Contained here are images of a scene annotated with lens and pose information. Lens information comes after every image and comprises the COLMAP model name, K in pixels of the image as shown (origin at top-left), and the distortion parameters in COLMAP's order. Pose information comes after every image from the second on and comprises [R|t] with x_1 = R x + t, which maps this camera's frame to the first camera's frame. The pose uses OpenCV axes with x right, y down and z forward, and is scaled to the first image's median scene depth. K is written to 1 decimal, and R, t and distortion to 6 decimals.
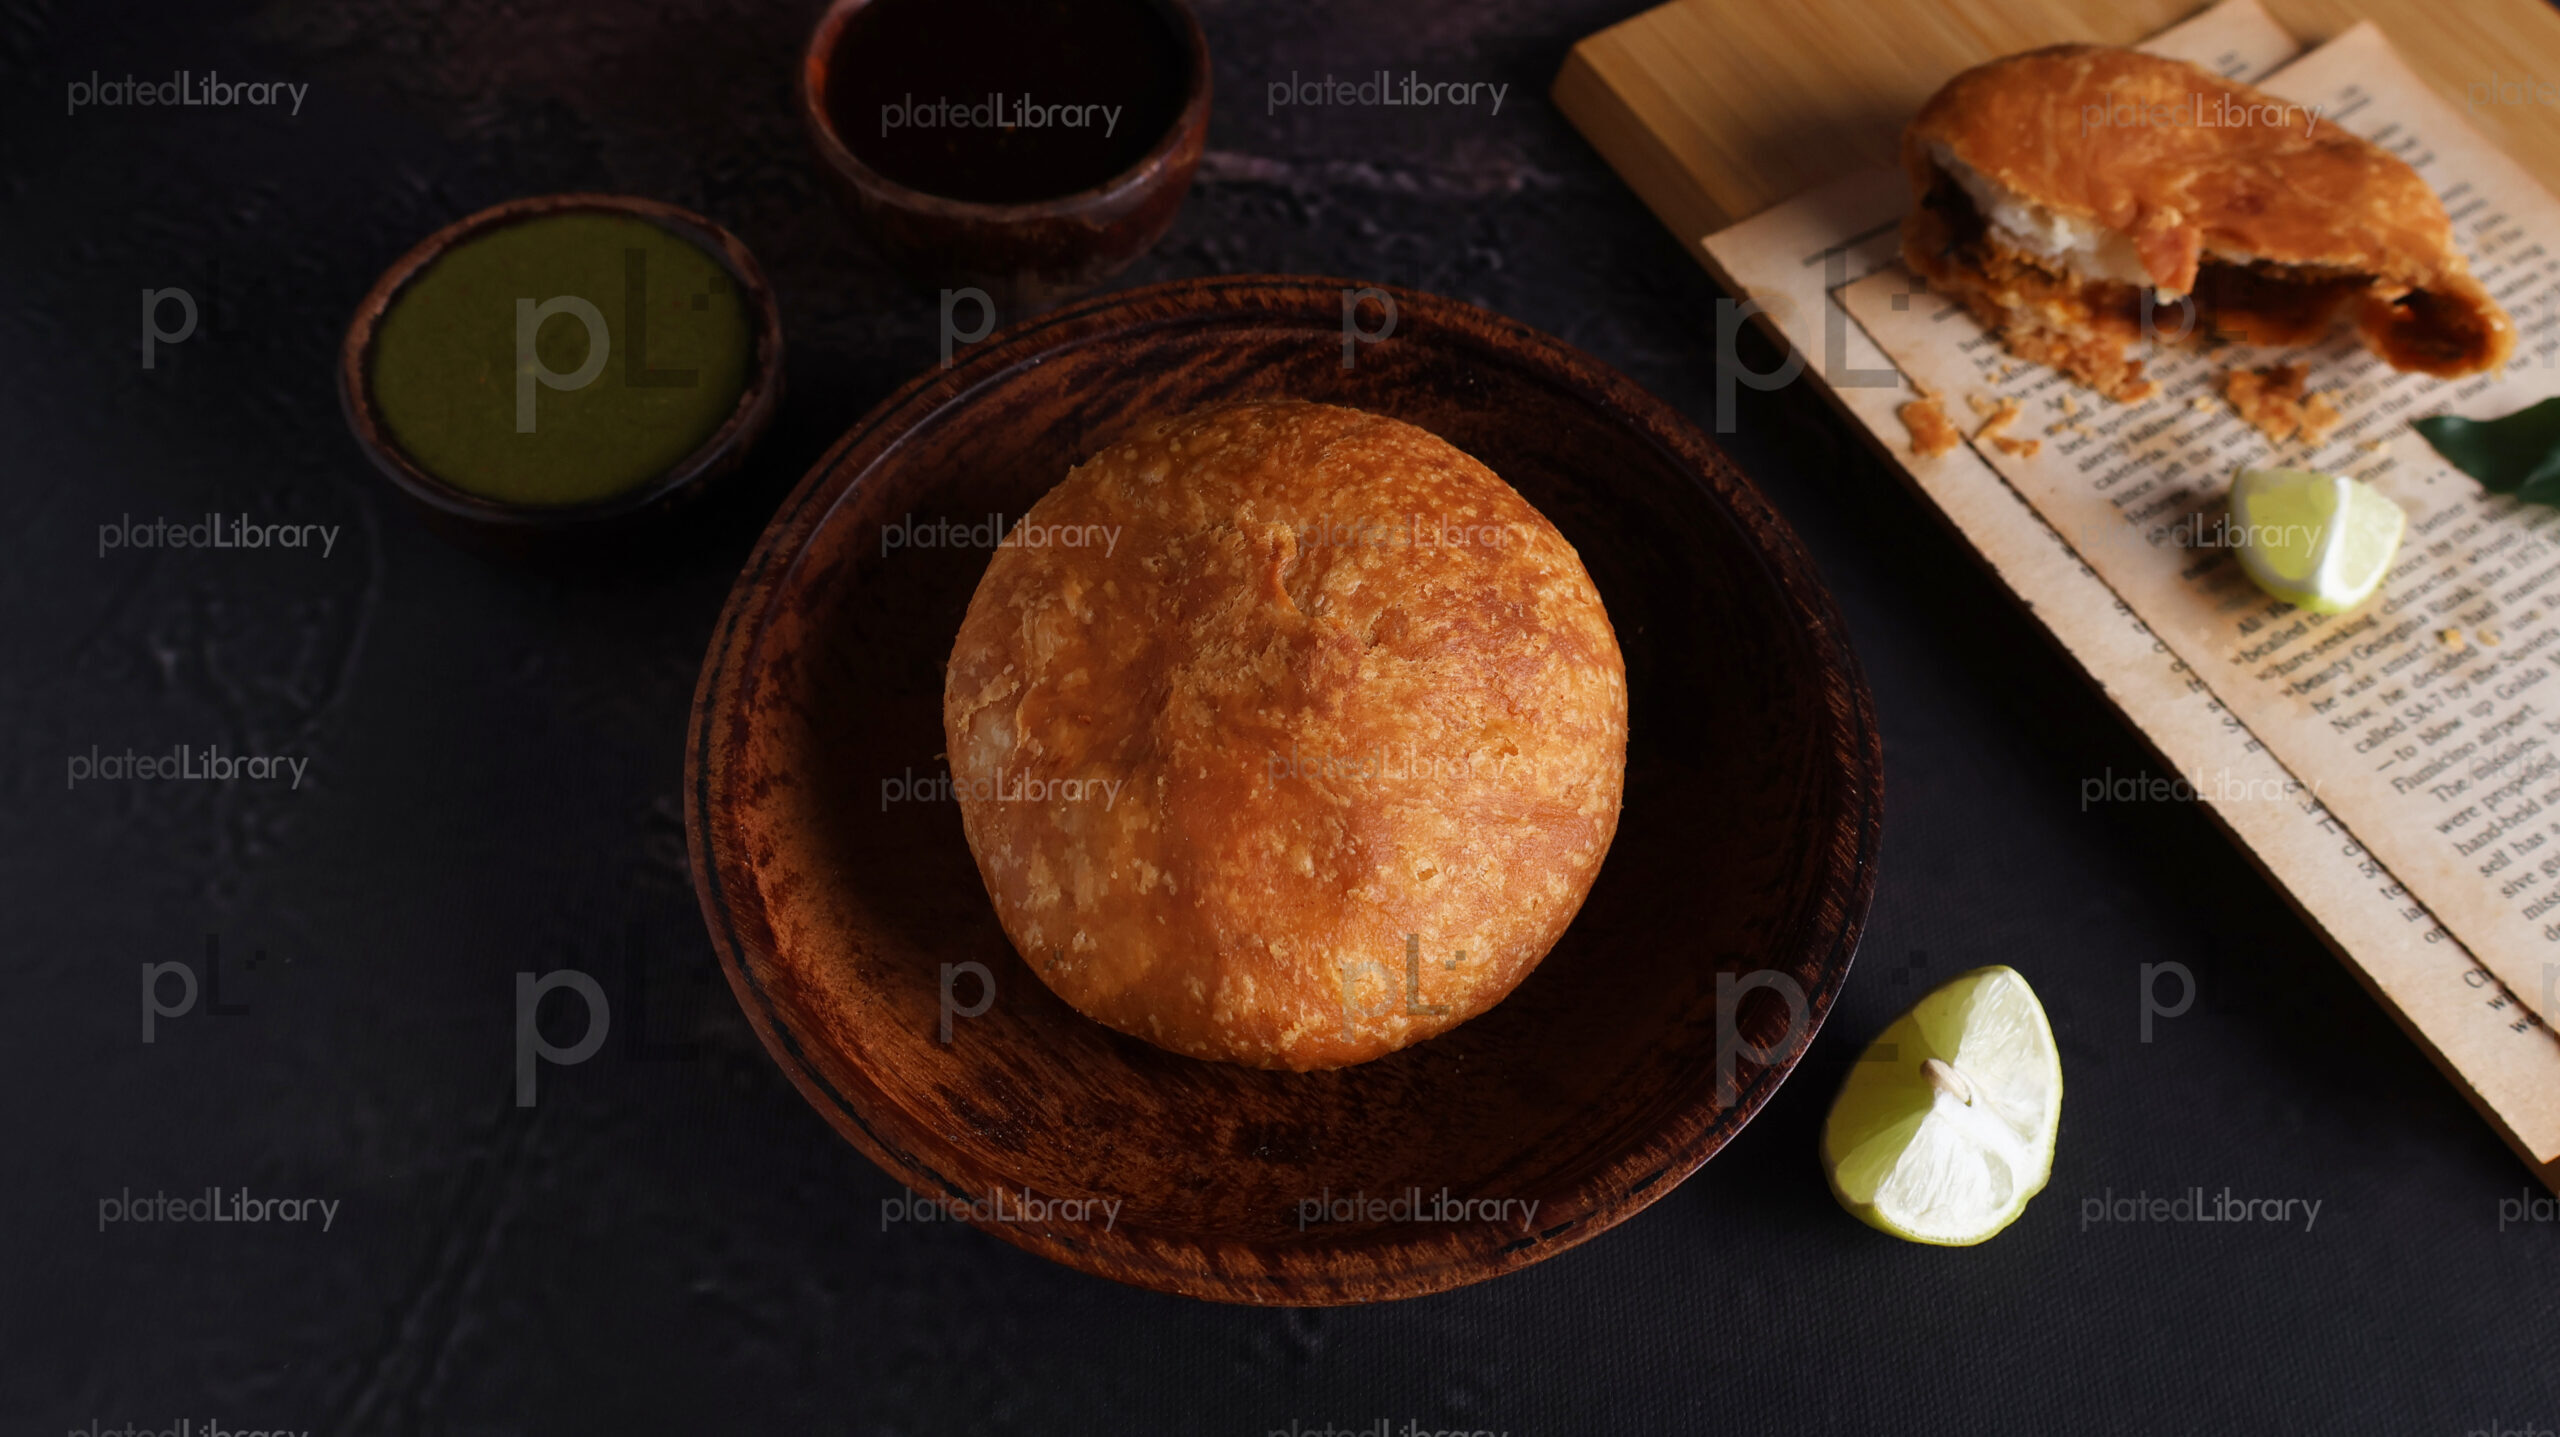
lens RADIAL K [[2617.4, 0, 1285.6], [0, 2617.4, 705.4], [0, 0, 1]] dist [0.005078, 0.001786]
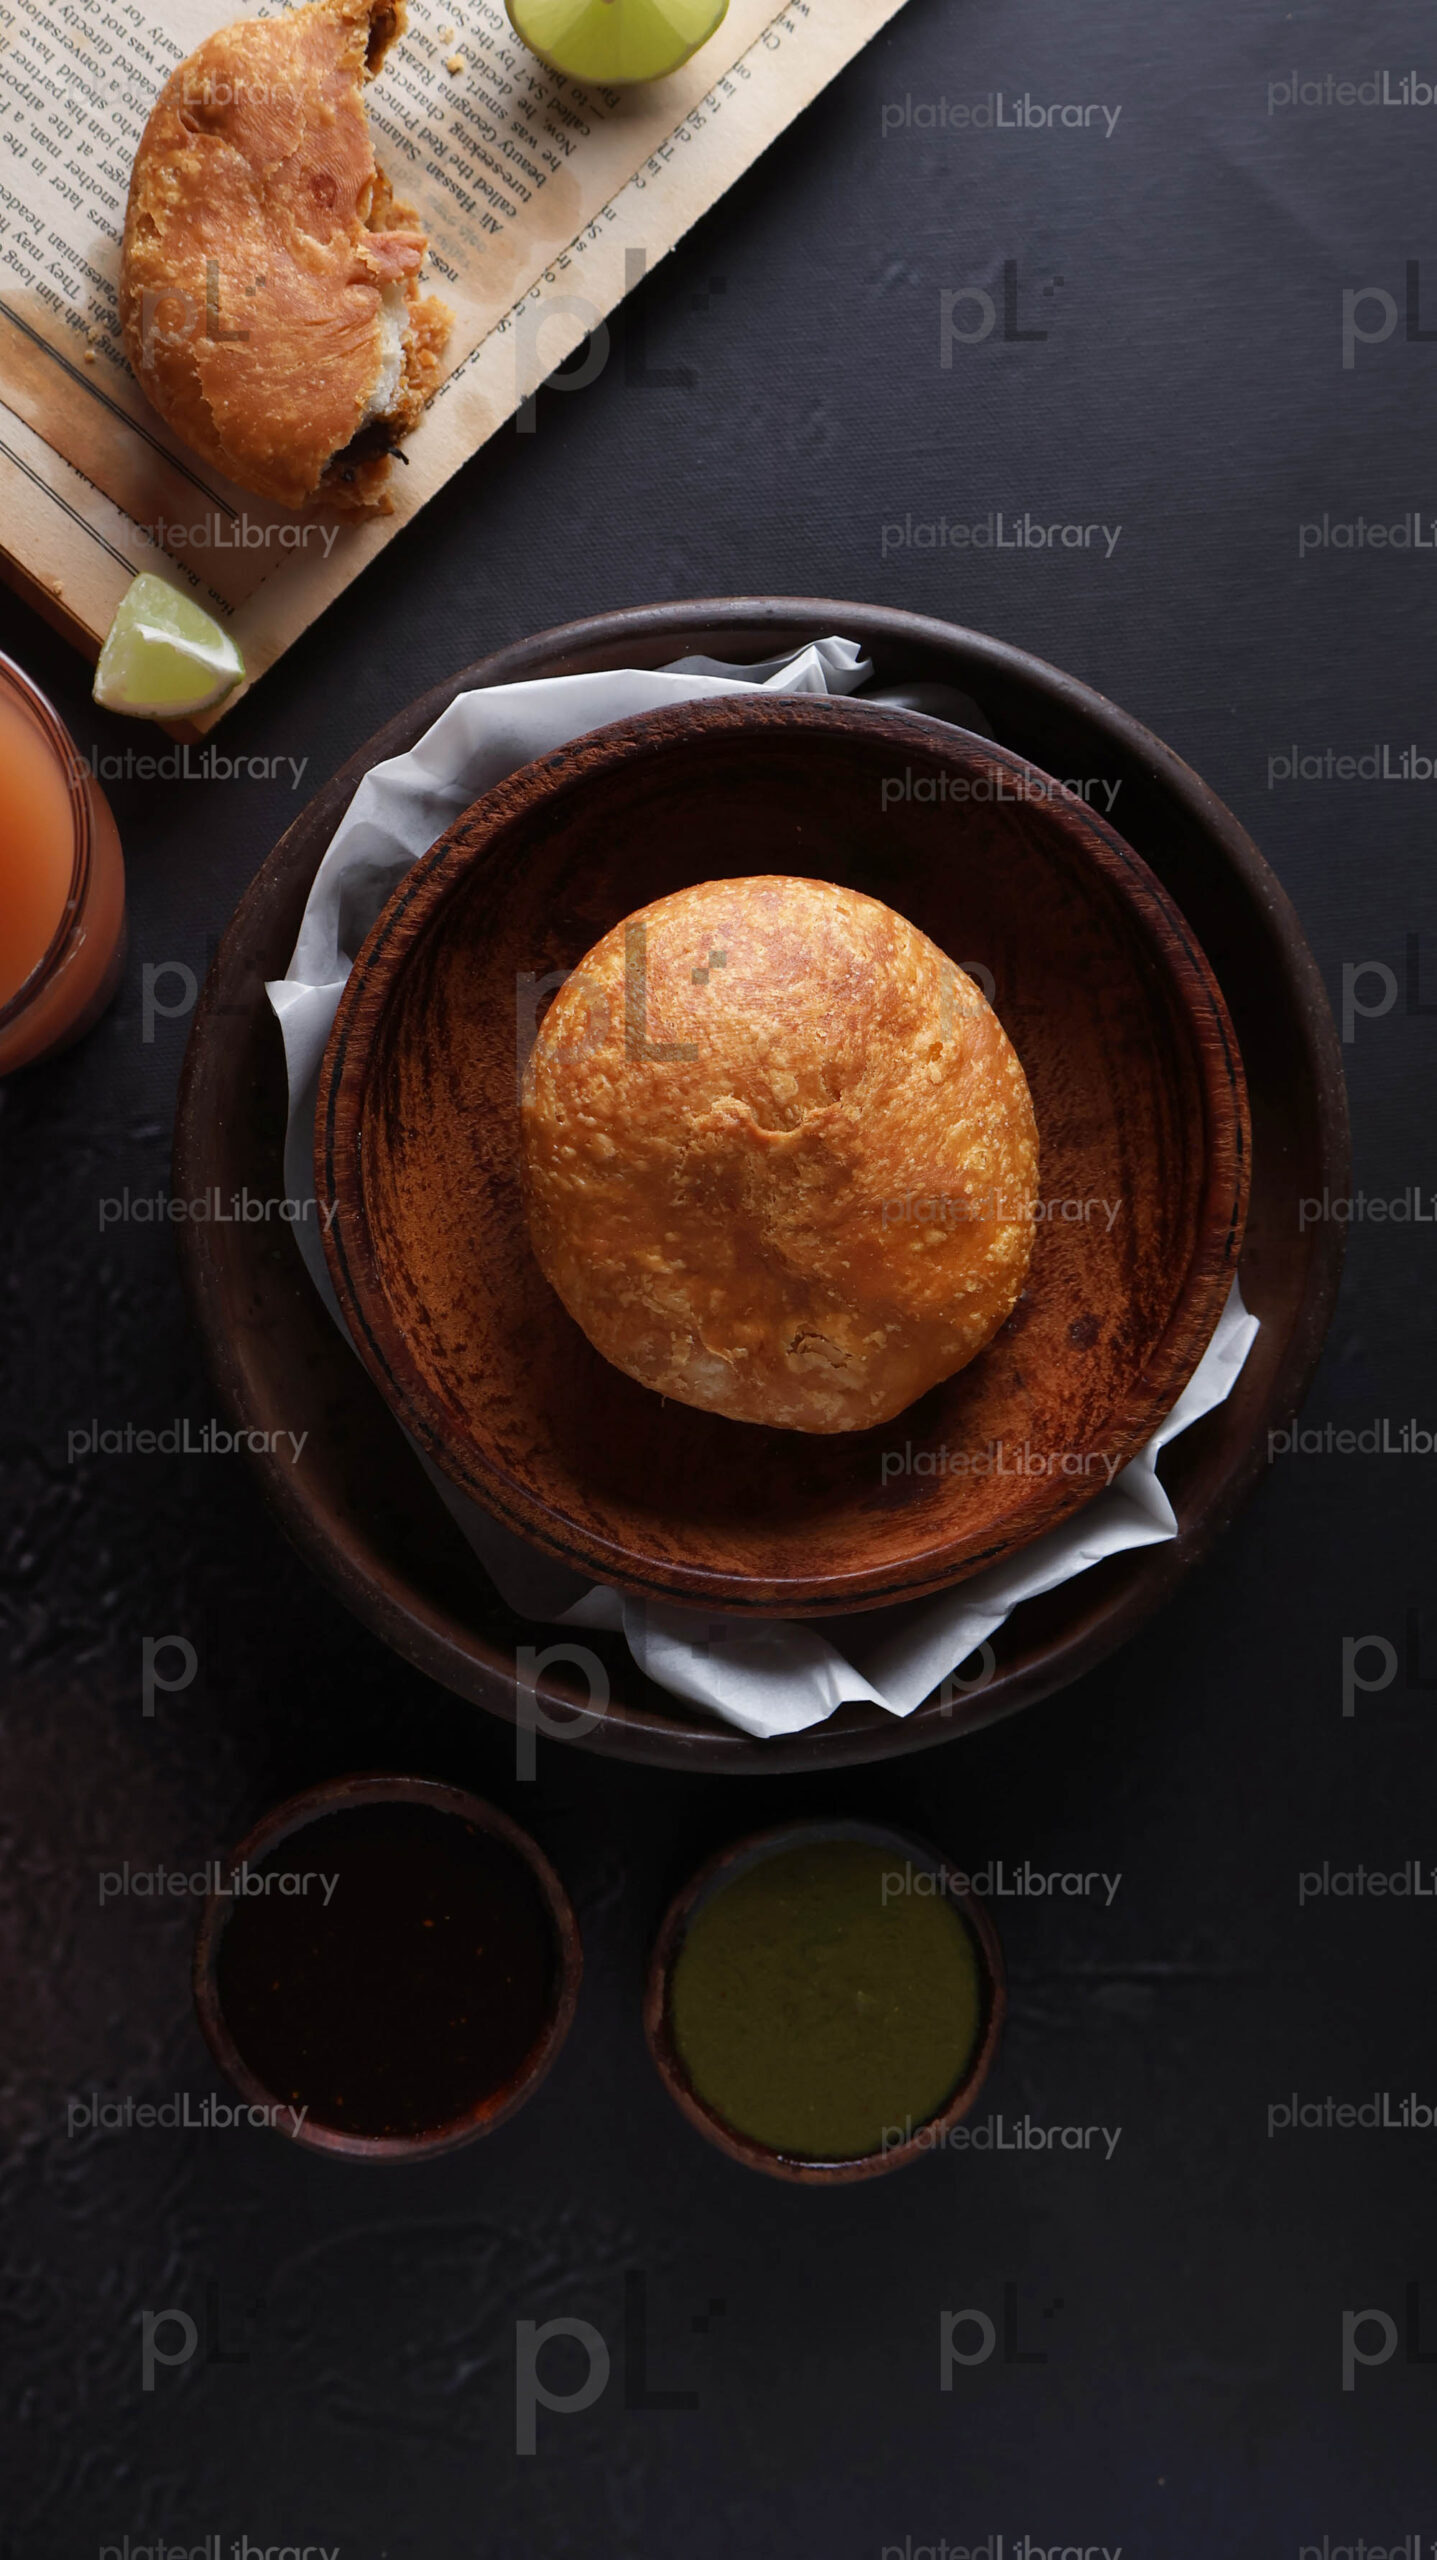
lens RADIAL K [[2617.4, 0, 718.5], [0, 2617.4, 1280.0], [0, 0, 1]] dist [0.005078, 0.001786]
pose [[0.553565, -0.831214, 0.051472, -0.137630], [0.658080, 0.474466, 0.584647, -0.760836], [-0.510388, -0.289768, 0.809653, -0.031112]]
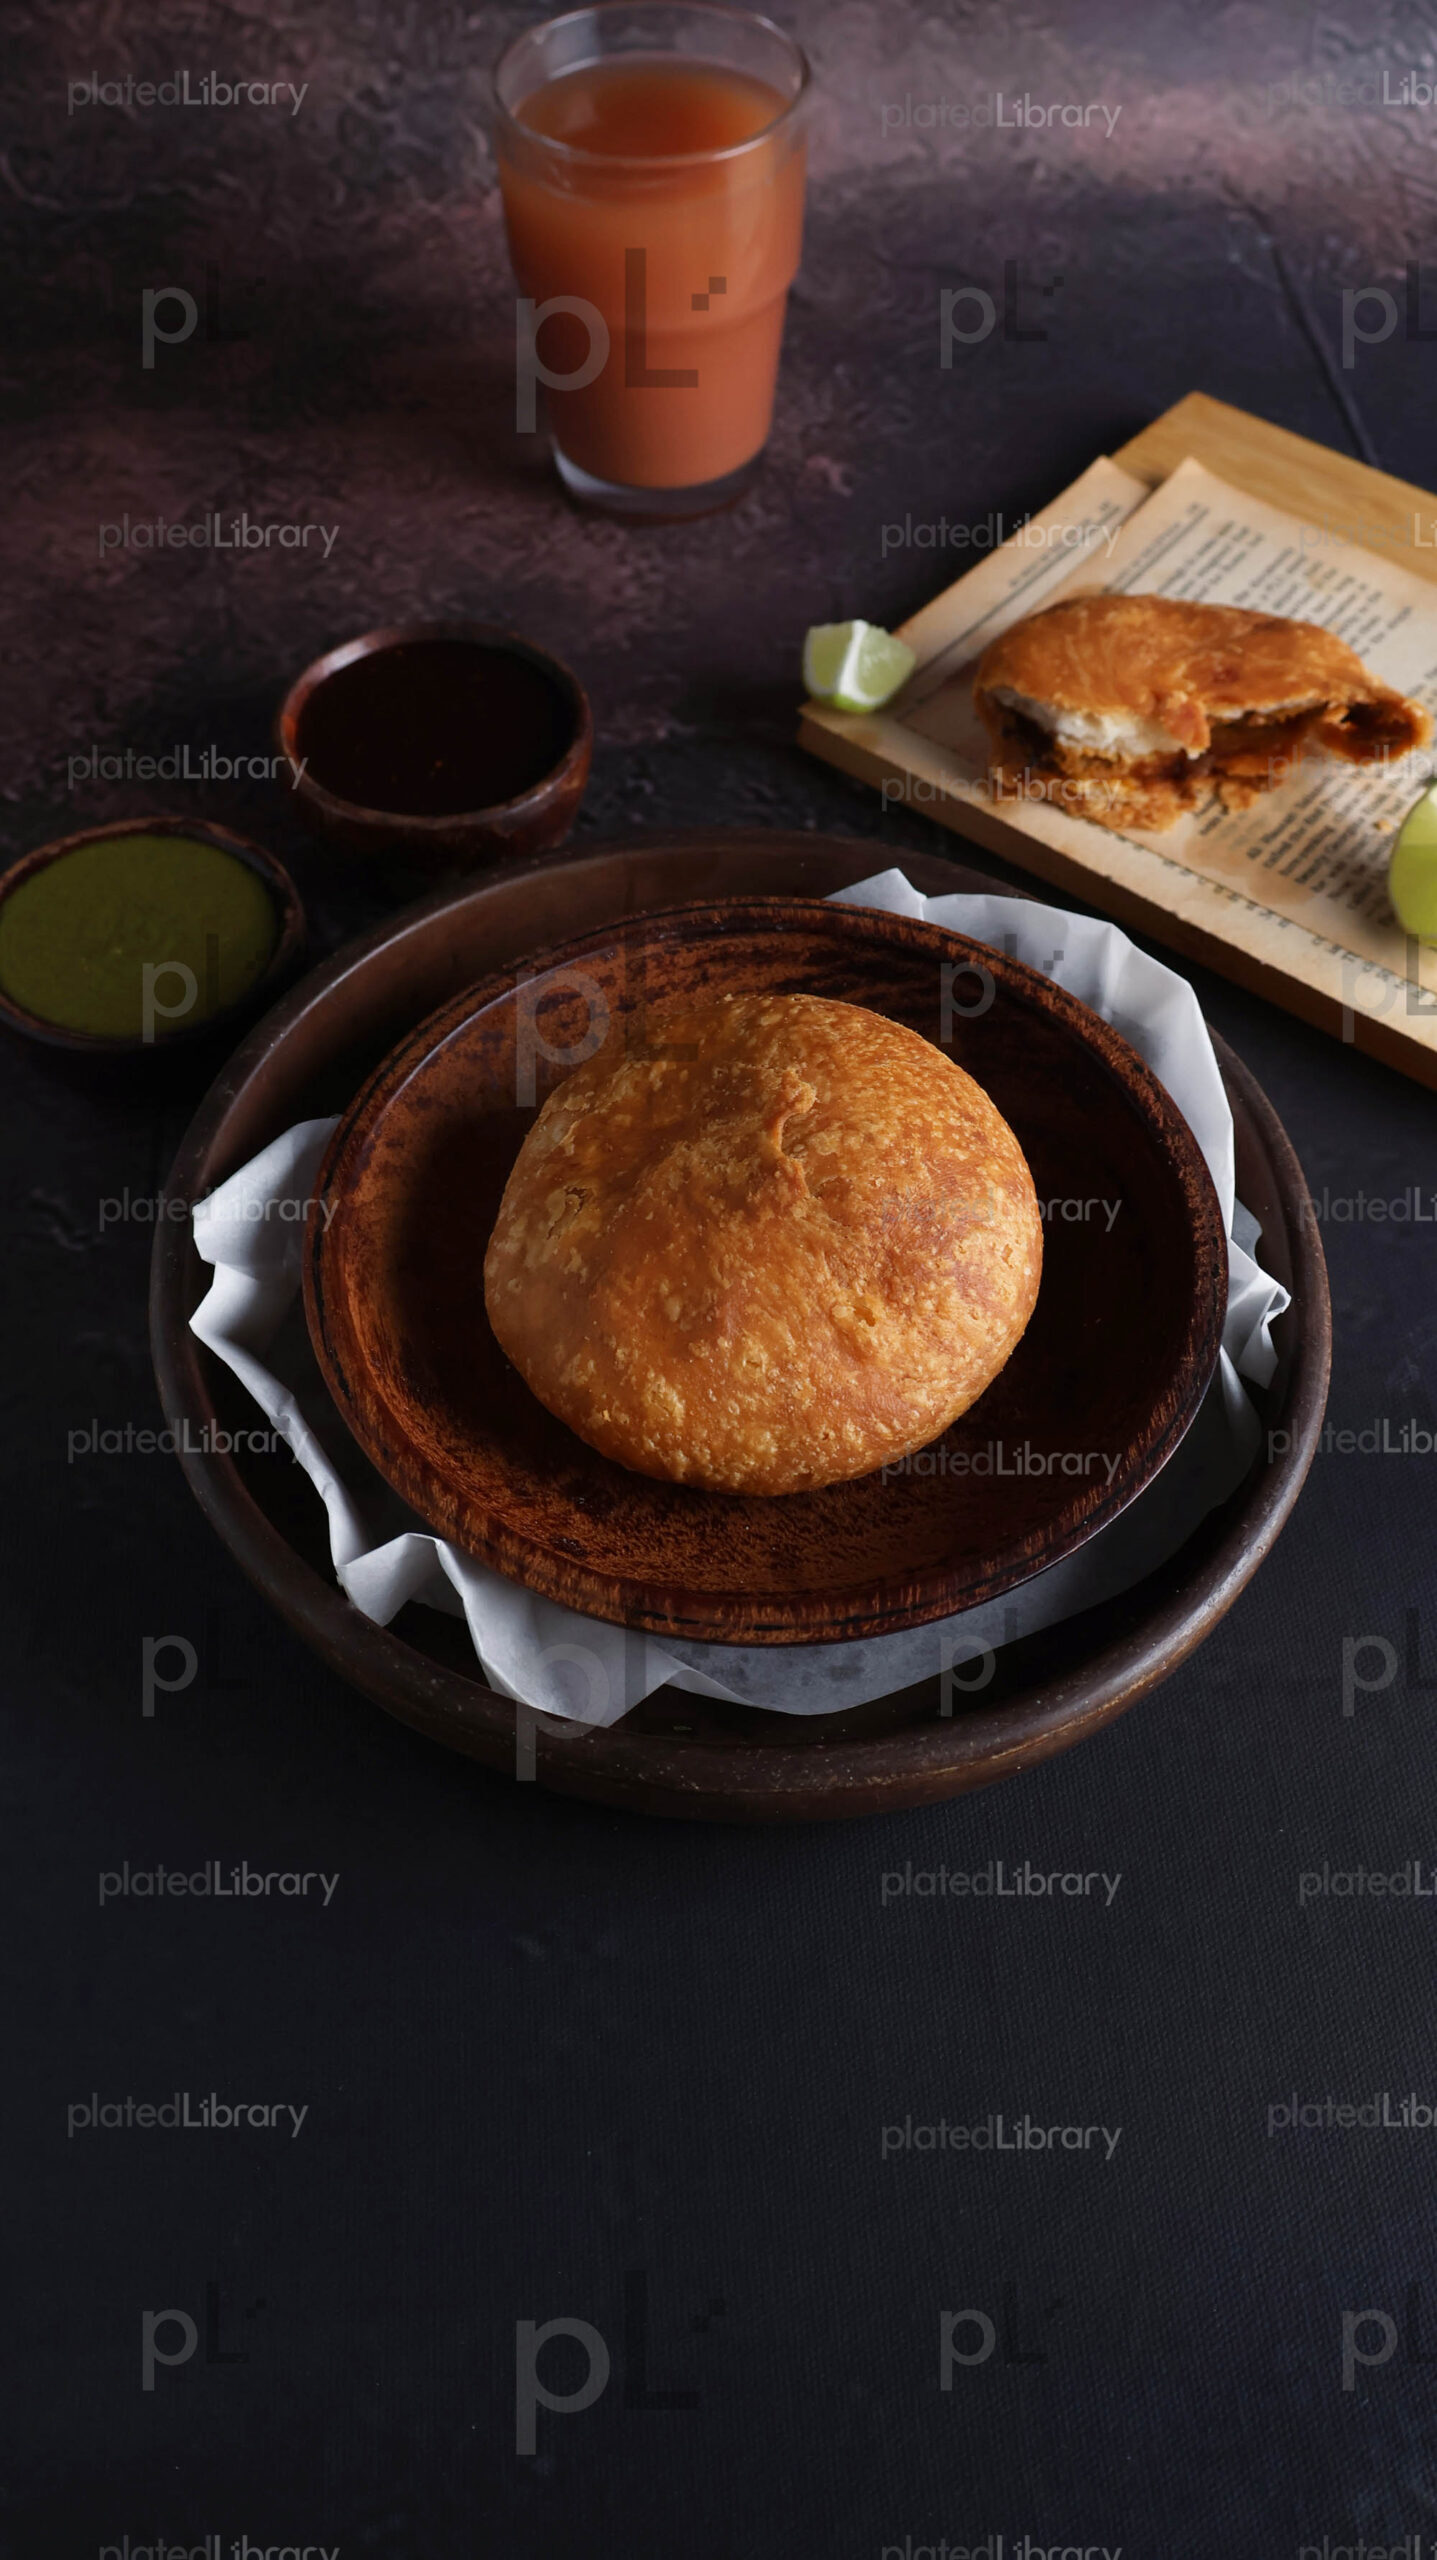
lens RADIAL K [[2617.4, 0, 718.5], [0, 2617.4, 1280.0], [0, 0, 1]] dist [0.005078, 0.001786]
pose [[0.811774, 0.461918, -0.357289, 0.468892], [-0.490784, 0.871208, 0.011254, 0.021566], [0.316471, 0.166216, 0.933926, -0.204821]]
